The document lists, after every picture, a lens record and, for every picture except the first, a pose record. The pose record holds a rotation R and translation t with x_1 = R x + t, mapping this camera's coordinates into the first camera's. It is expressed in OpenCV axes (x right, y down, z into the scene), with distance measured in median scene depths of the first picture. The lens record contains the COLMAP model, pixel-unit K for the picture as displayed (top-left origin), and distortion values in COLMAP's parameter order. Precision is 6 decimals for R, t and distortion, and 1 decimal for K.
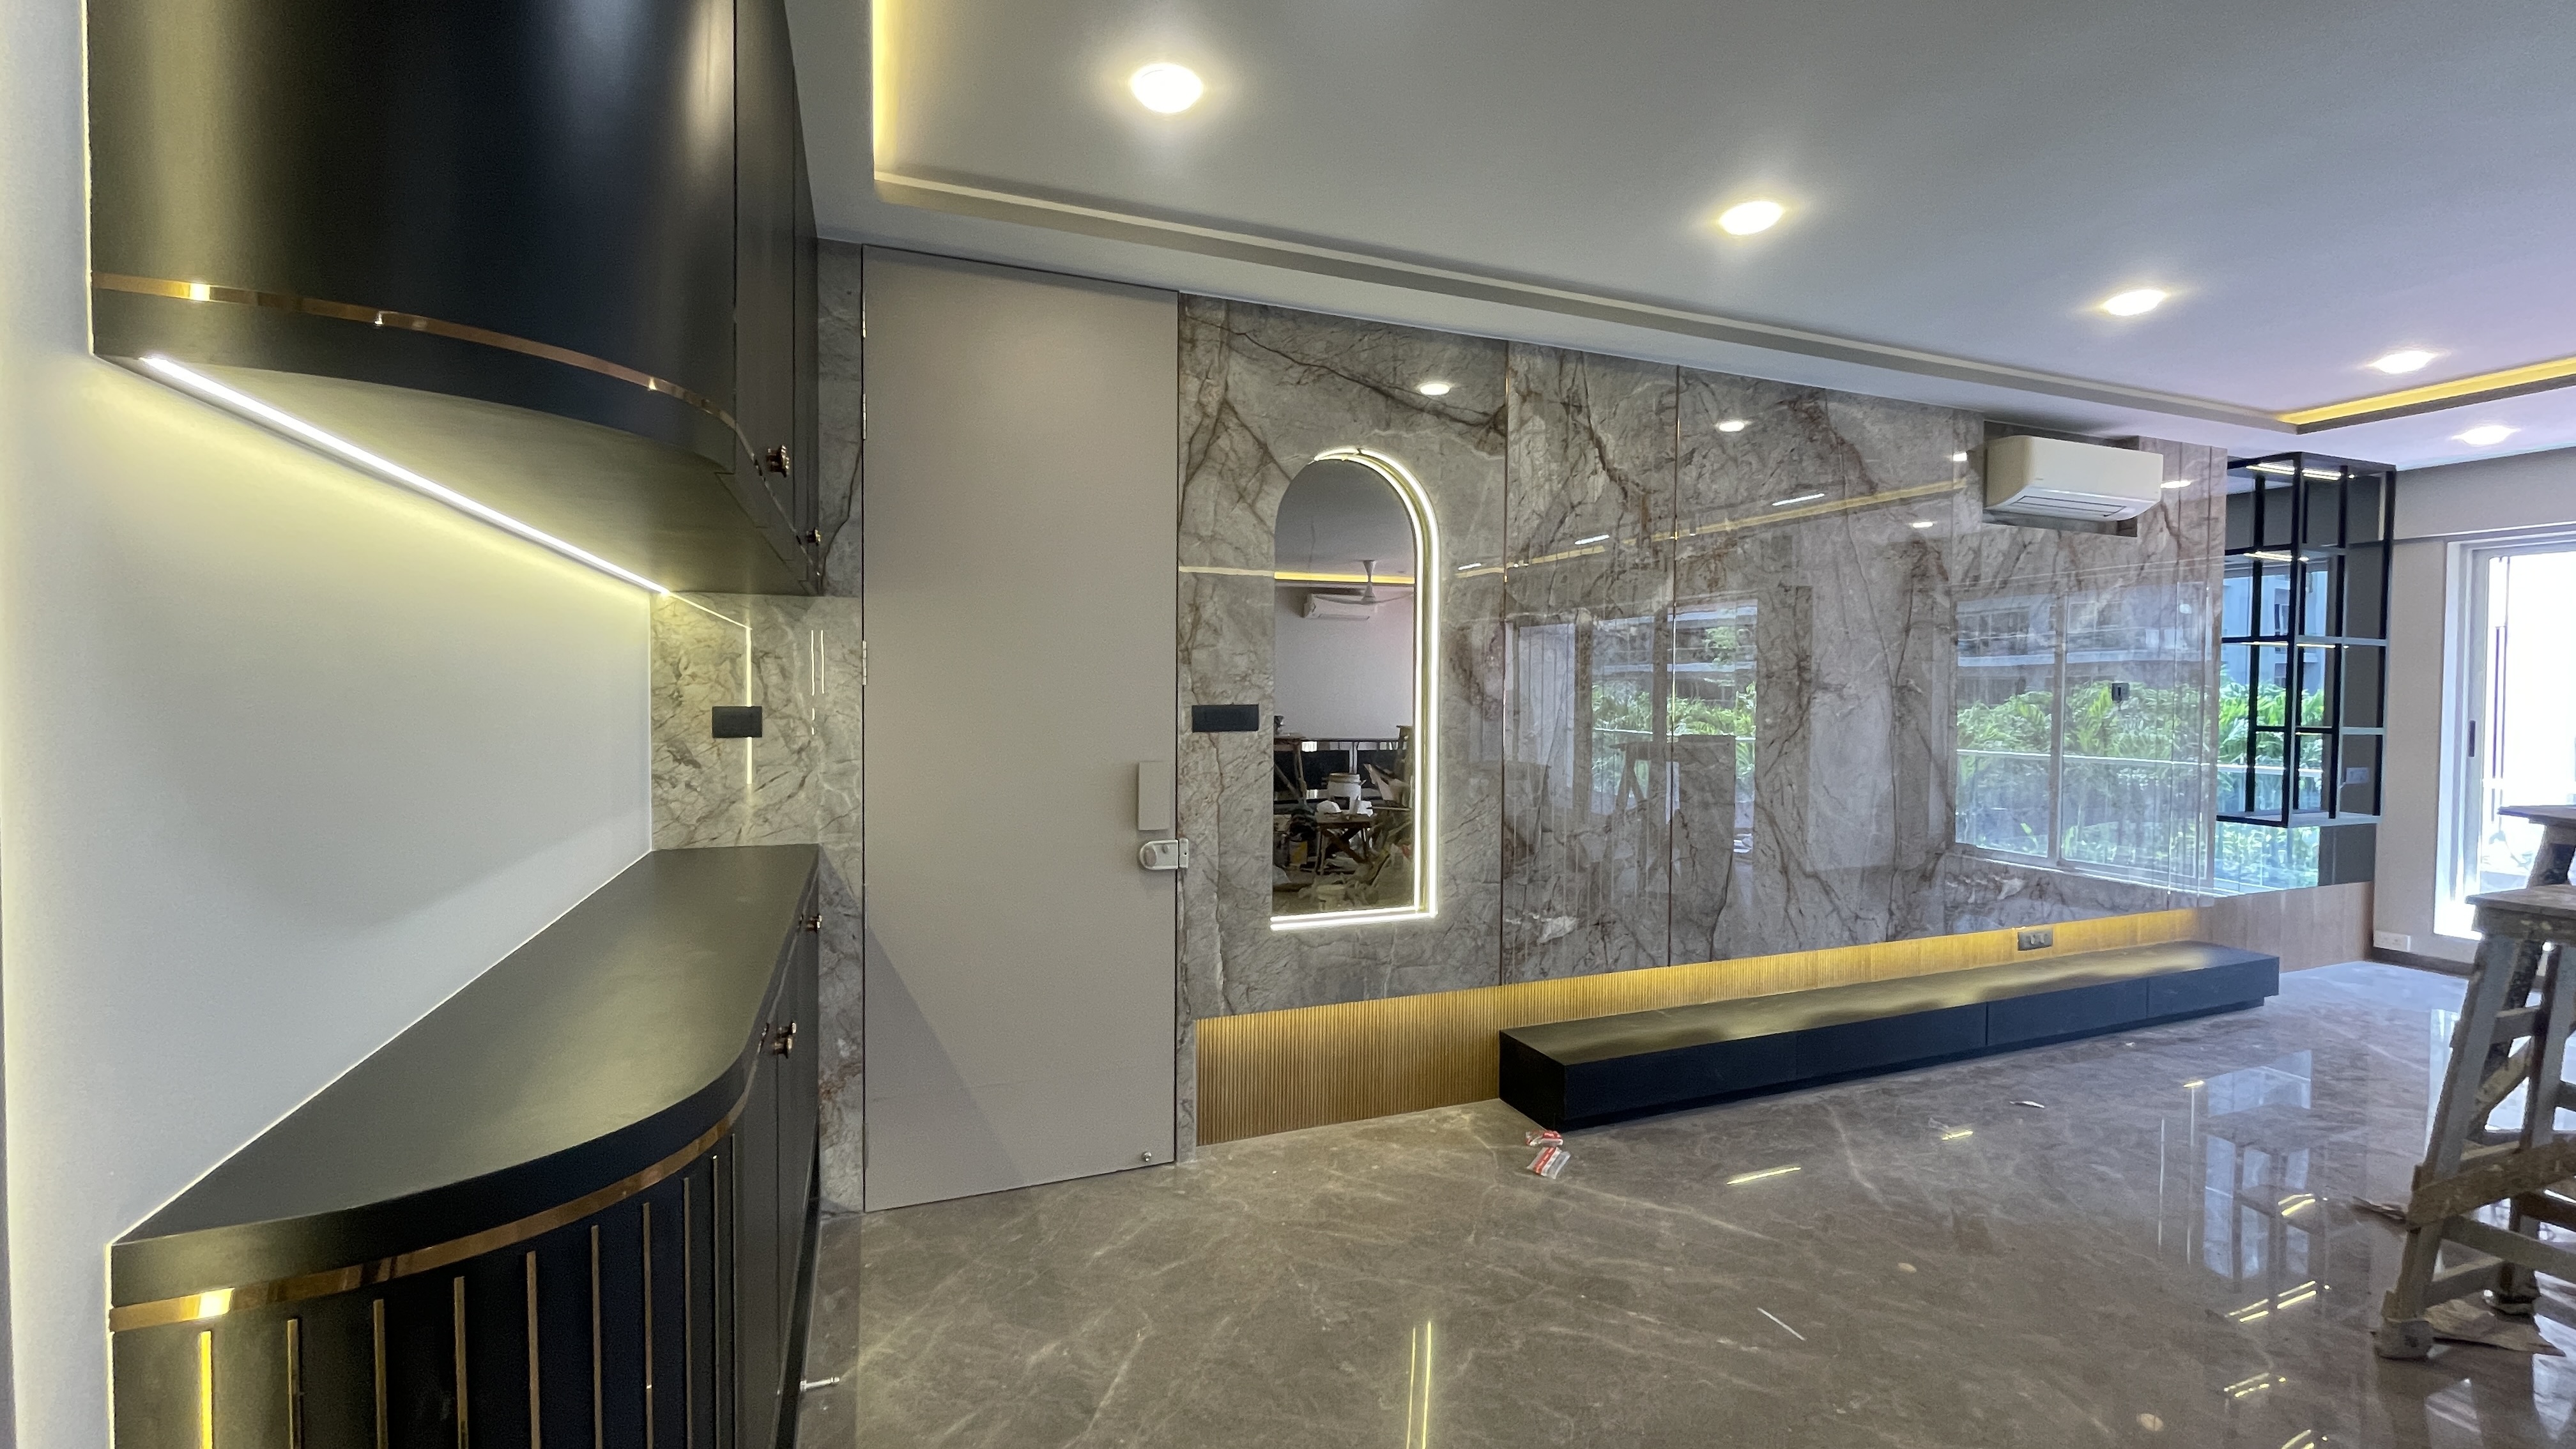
lens RADIAL K [[1050.9, 0, 1294.8], [0, 1050.9, 713.1], [0, 0, 1]] dist [-0.003512, 0.000672]
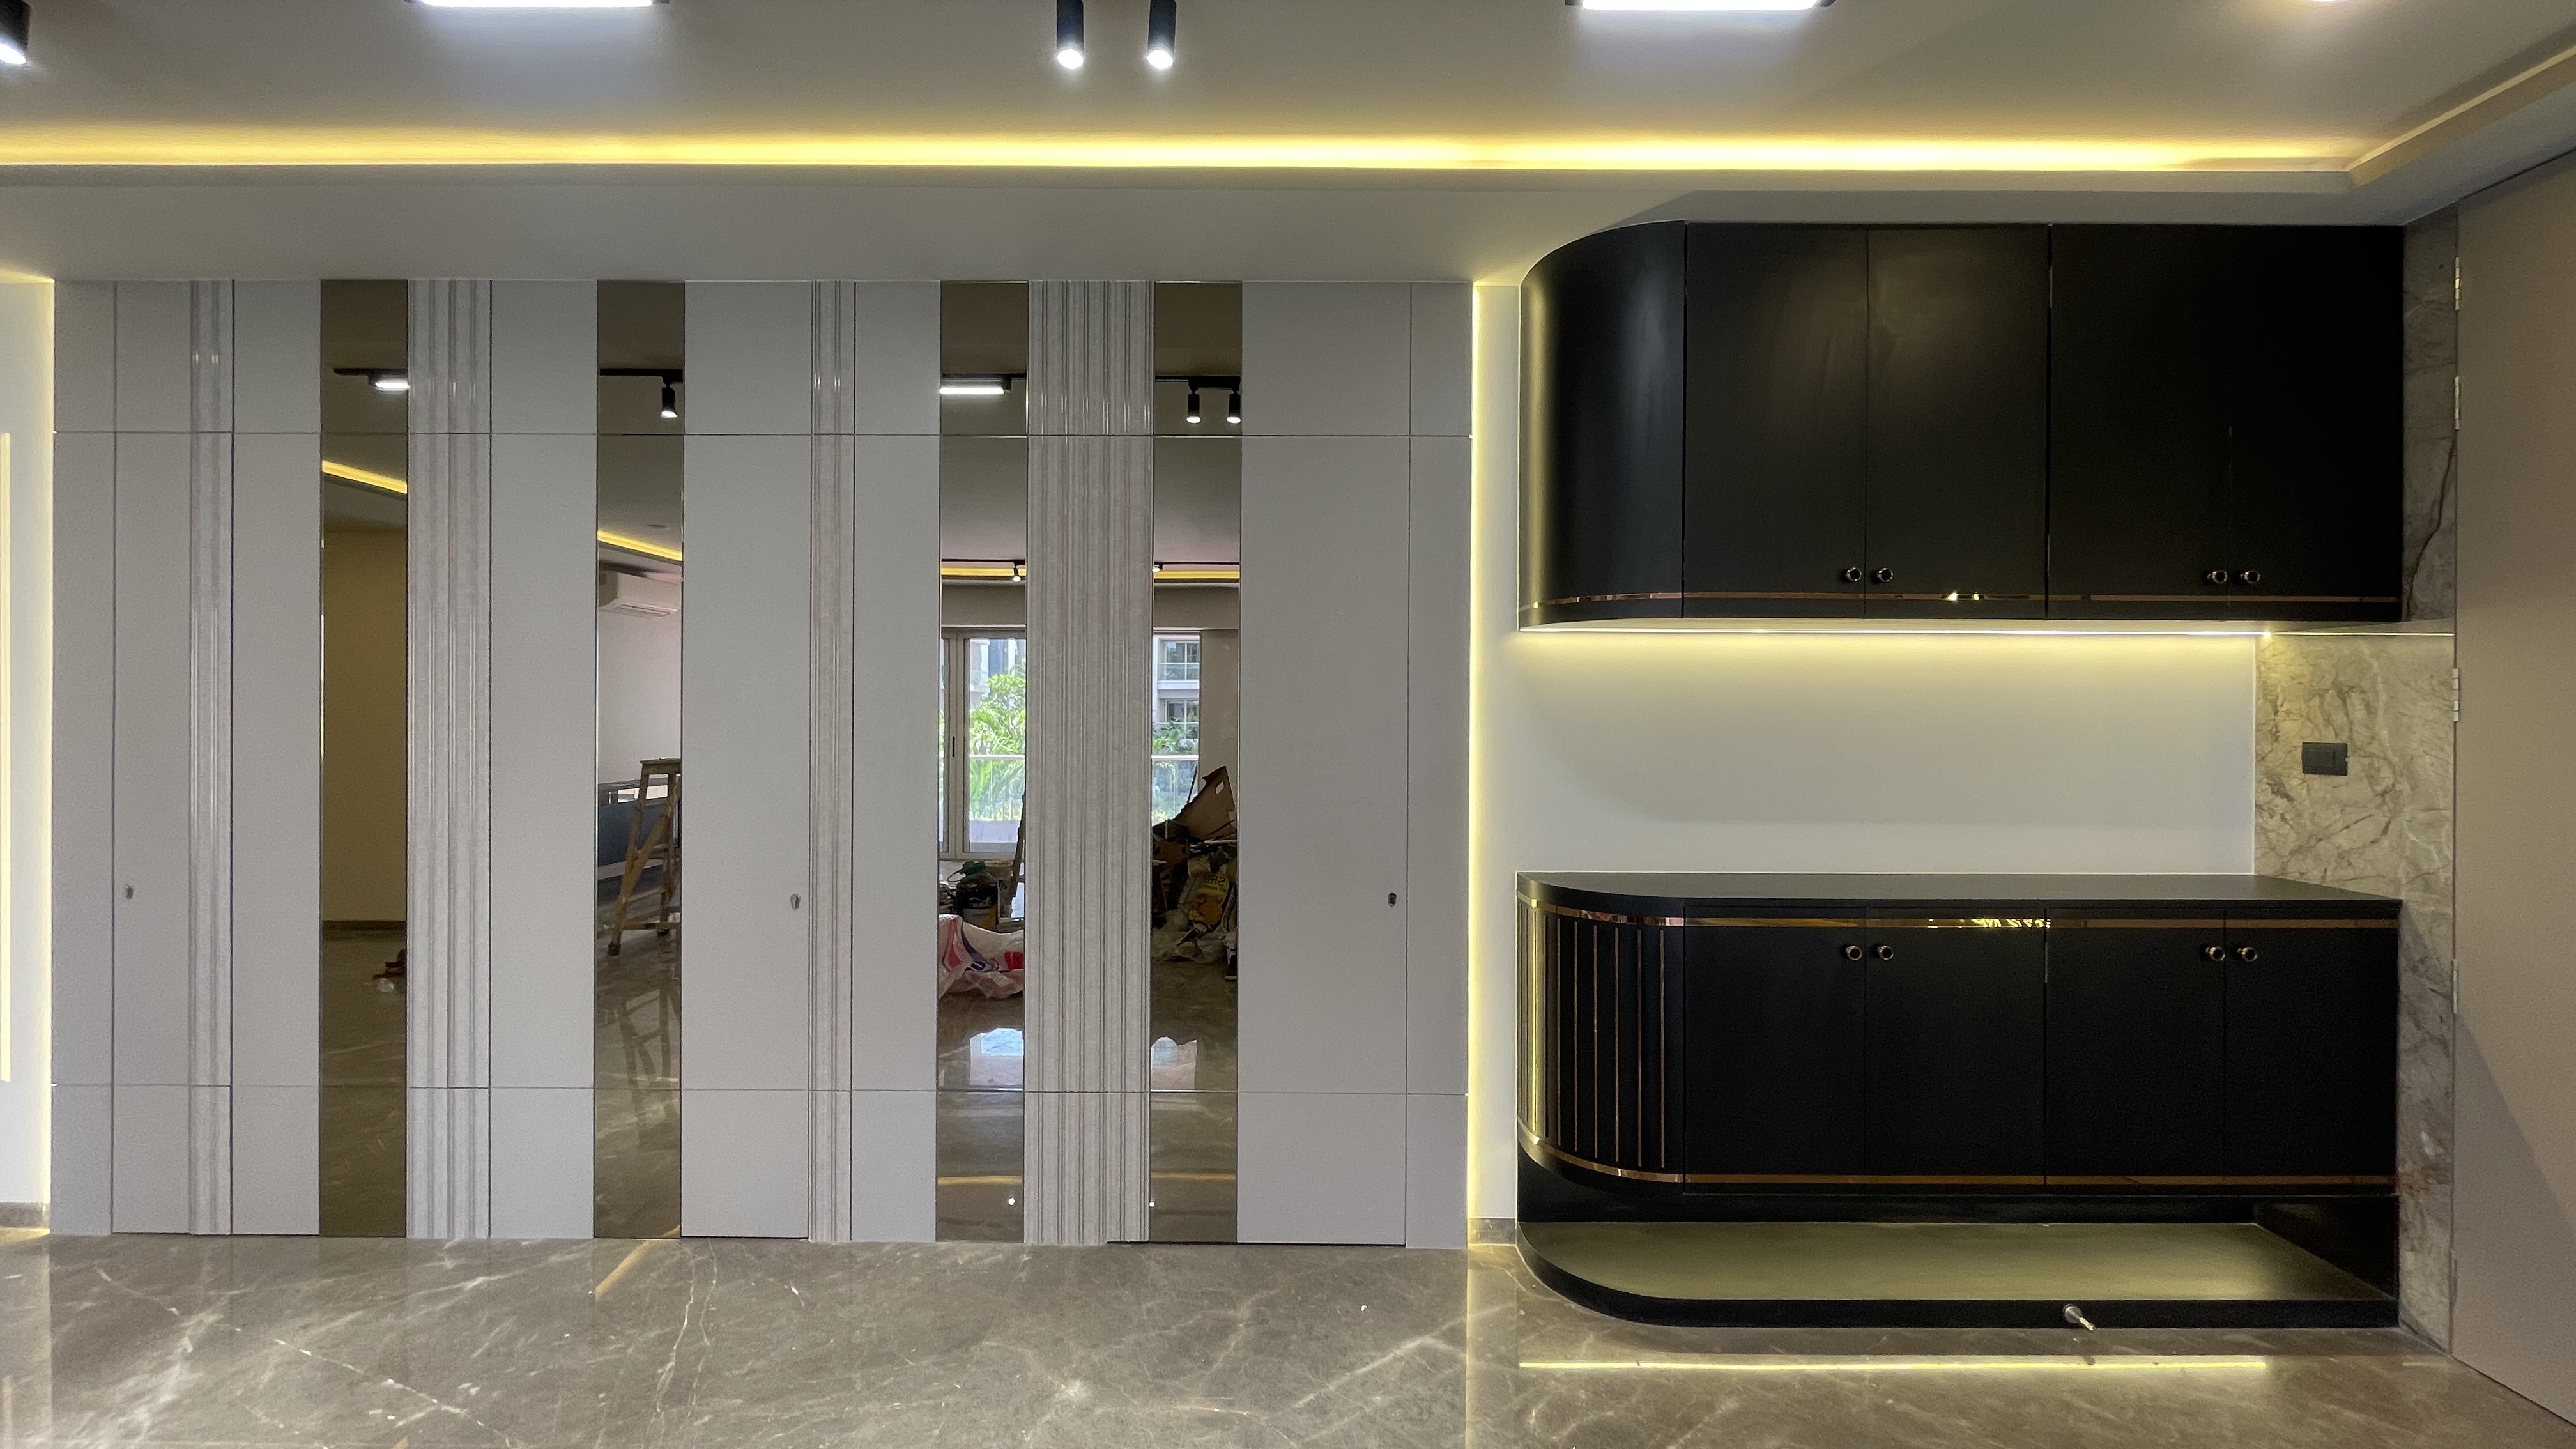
lens RADIAL K [[1050.9, 0, 1295.1], [0, 1050.9, 716.7], [0, 0, 1]] dist [-0.003512, 0.000672]
pose [[-0.364153, -0.006752, -0.931314, 0.590736], [-0.027829, 0.999606, 0.003635, -0.006097], [0.930923, 0.027241, -0.364198, 0.368770]]
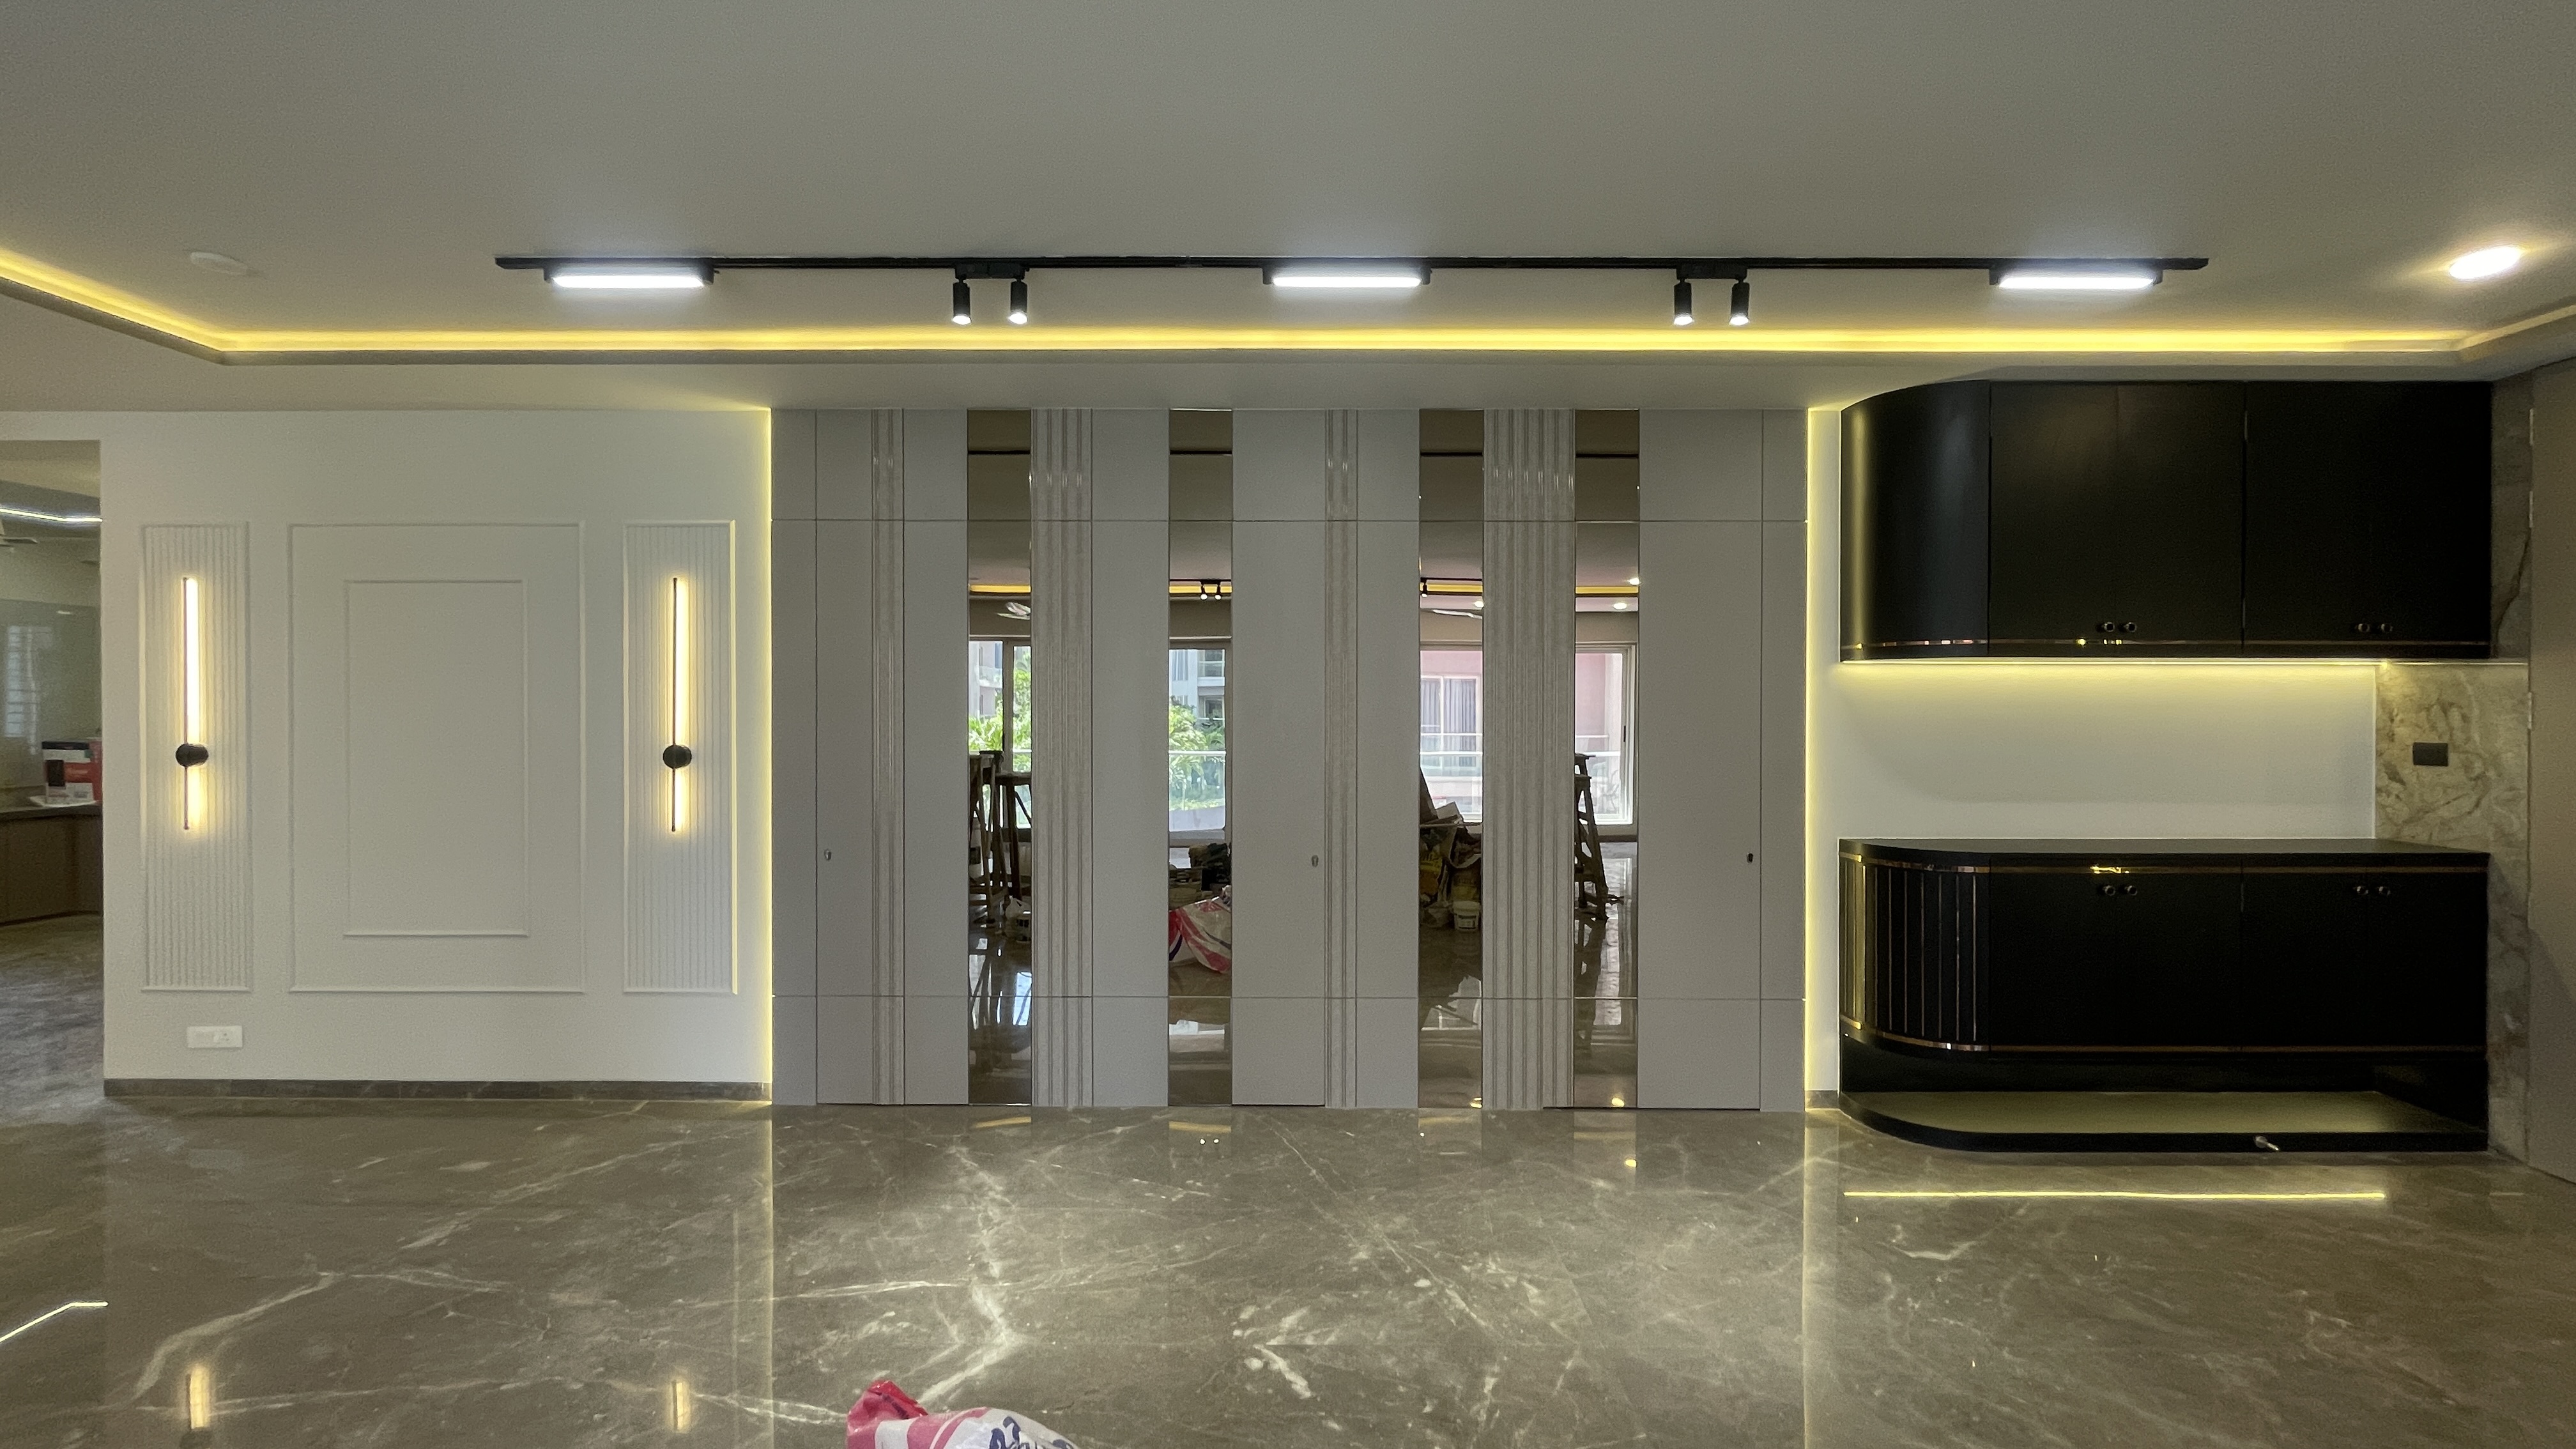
lens RADIAL K [[1050.9, 0, 1298.6], [0, 1050.9, 713.4], [0, 0, 1]] dist [-0.003512, 0.000672]
pose [[-0.363798, -0.004209, -0.931468, 1.037776], [-0.025614, 0.999657, 0.005487, -0.011765], [0.931126, 0.025855, -0.363781, 0.092607]]
